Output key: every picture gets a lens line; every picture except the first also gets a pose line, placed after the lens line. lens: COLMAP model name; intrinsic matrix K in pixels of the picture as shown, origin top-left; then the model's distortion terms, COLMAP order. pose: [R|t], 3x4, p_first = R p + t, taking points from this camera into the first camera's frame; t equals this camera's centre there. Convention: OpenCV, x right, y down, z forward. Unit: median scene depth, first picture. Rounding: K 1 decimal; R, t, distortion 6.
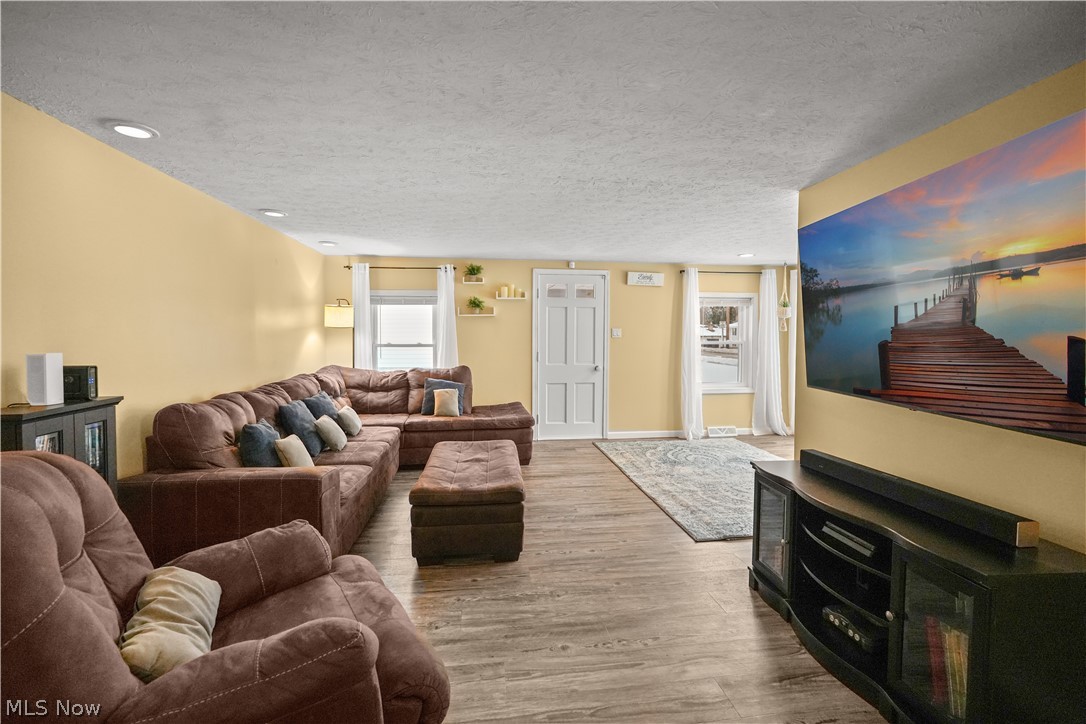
lens RADIAL K [[485.1, 0, 542.5], [0, 485.1, 361.9], [0, 0, 1]] dist [-0.007747, 0.003151]
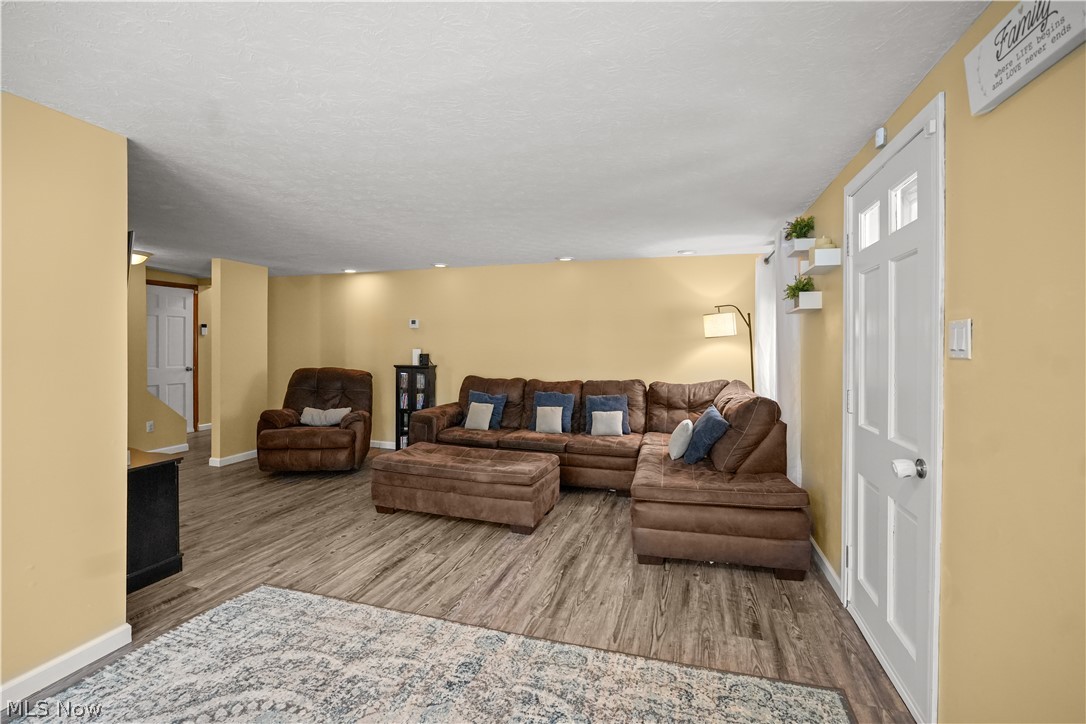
lens RADIAL K [[485.1, 0, 538.4], [0, 485.1, 344.7], [0, 0, 1]] dist [-0.007747, 0.003151]
pose [[-0.431639, -0.007776, -0.902013, 0.463728], [-0.058809, 0.998078, 0.019537, -0.048007], [0.900127, 0.061479, -0.431267, 0.940366]]
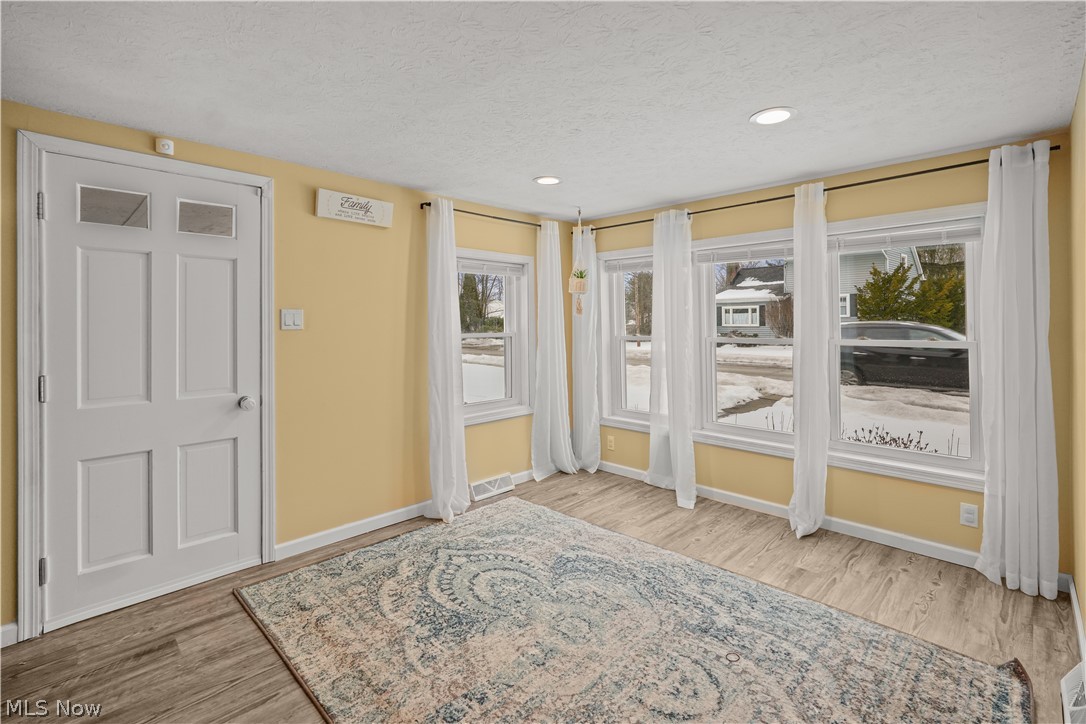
lens RADIAL K [[485.1, 0, 536.3], [0, 485.1, 322.1], [0, 0, 1]] dist [-0.007747, 0.003151]
pose [[0.804439, -0.005327, 0.594012, 0.068533], [0.043542, 0.997799, -0.050019, -0.024714], [-0.592438, 0.066102, 0.802900, 0.512250]]
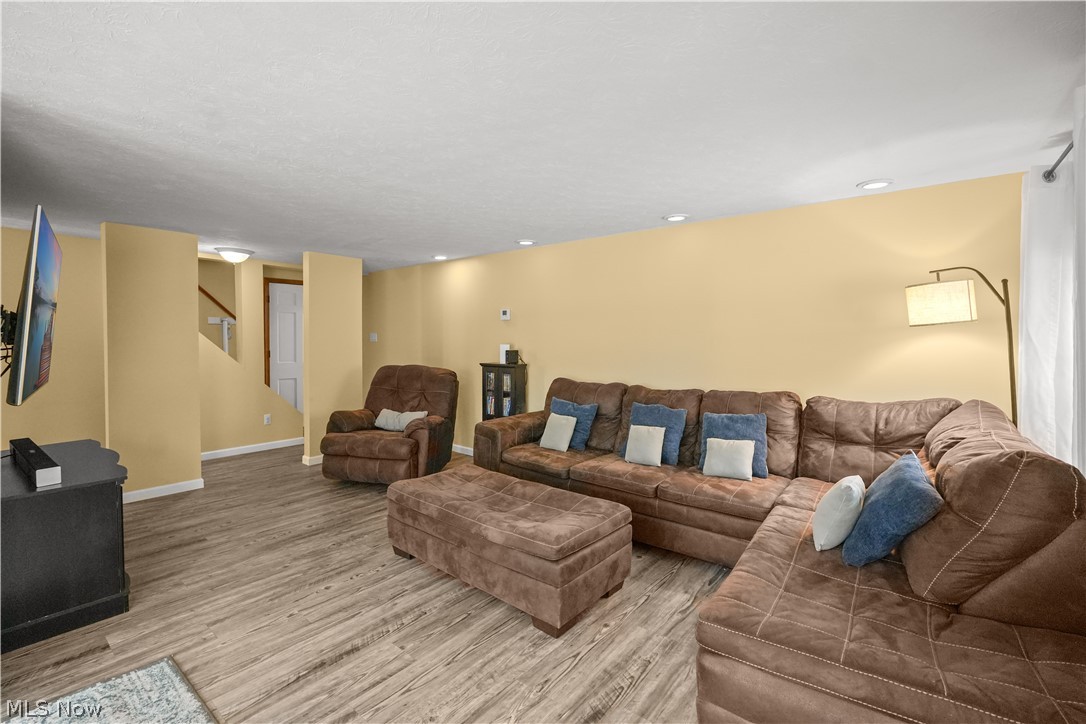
lens RADIAL K [[485.1, 0, 536.1], [0, 485.1, 344.2], [0, 0, 1]] dist [-0.007747, 0.003151]
pose [[-0.732350, 0.004146, -0.680916, 0.210401], [-0.042093, 0.997793, 0.051348, -0.051025], [0.679626, 0.066267, -0.730560, 0.939390]]
